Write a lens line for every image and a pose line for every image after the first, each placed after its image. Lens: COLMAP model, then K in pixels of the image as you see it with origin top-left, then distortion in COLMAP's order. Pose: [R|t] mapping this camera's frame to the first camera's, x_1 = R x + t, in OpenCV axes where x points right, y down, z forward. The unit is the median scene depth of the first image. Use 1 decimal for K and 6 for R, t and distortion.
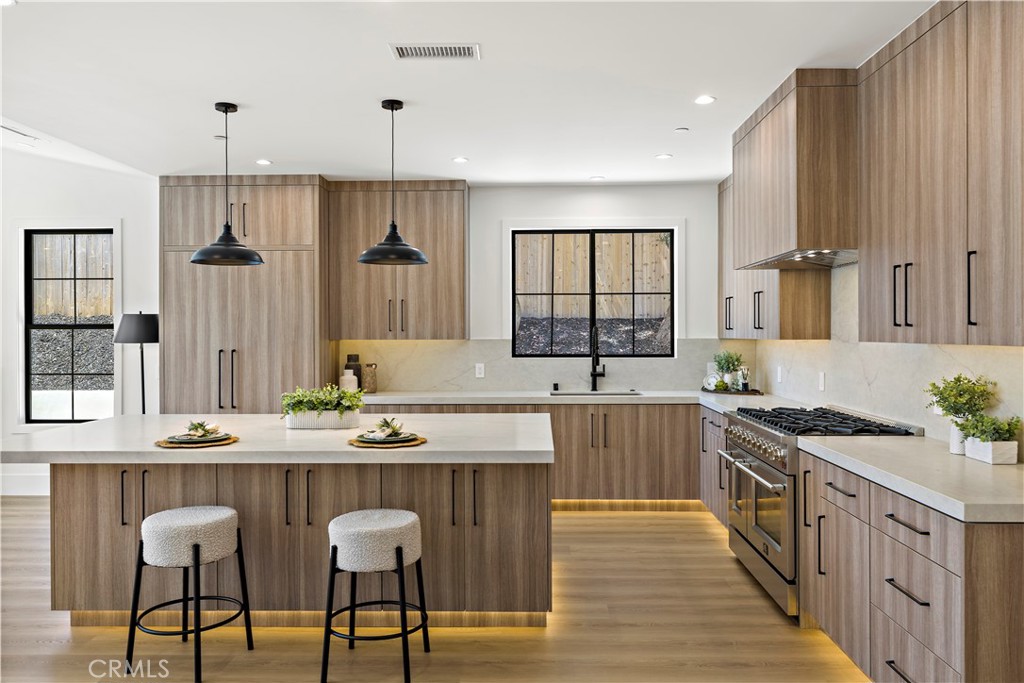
lens RADIAL K [[776.4, 0, 518.2], [0, 776.4, 336.9], [0, 0, 1]] dist [-0.001210, -0.000366]
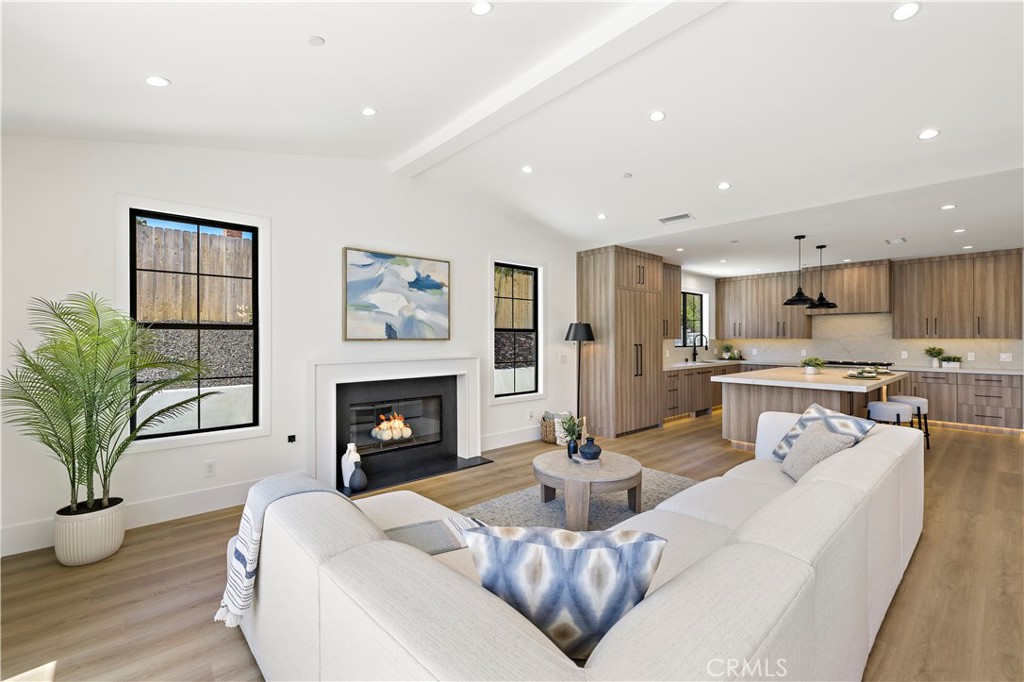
lens RADIAL K [[441.3, 0, 513.6], [0, 441.3, 338.3], [0, 0, 1]] dist [0.001651, -0.000468]
pose [[0.727394, 0.003292, 0.686213, -1.310774], [0.002063, 0.999973, -0.006984, 0.008681], [-0.686217, 0.006496, 0.727367, 0.436159]]
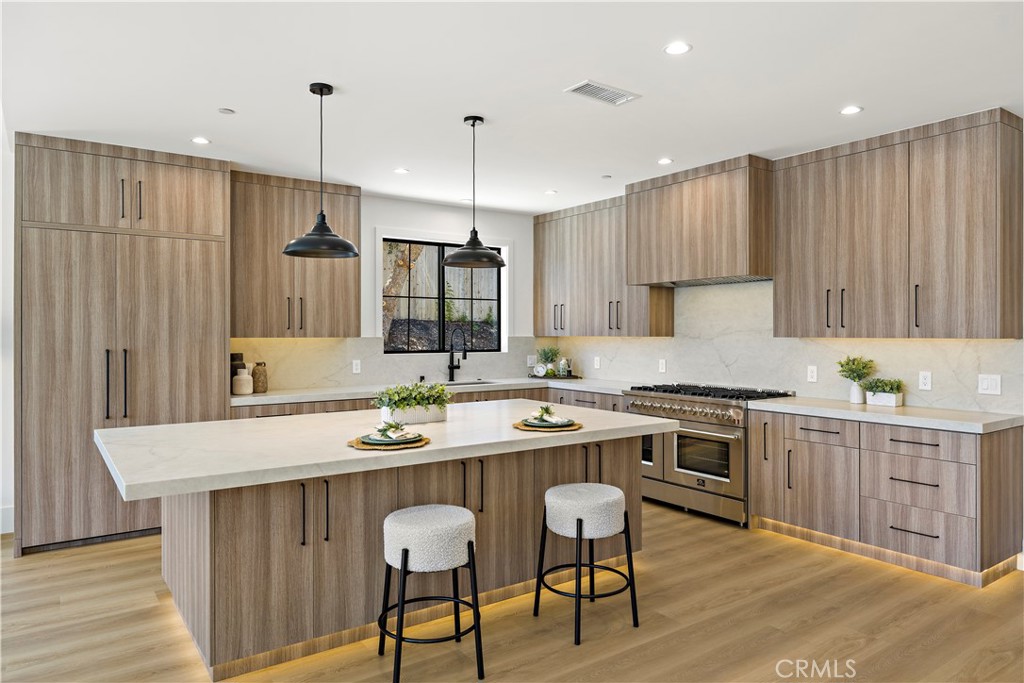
lens RADIAL K [[670.1, 0, 512.3], [0, 670.1, 334.8], [0, 0, 1]] dist [-0.002534, 0.002905]
pose [[0.800564, 0.001554, 0.599246, -0.467478], [0.000640, 0.999994, -0.003449, 0.003223], [-0.599248, 0.003145, 0.800558, 0.147709]]
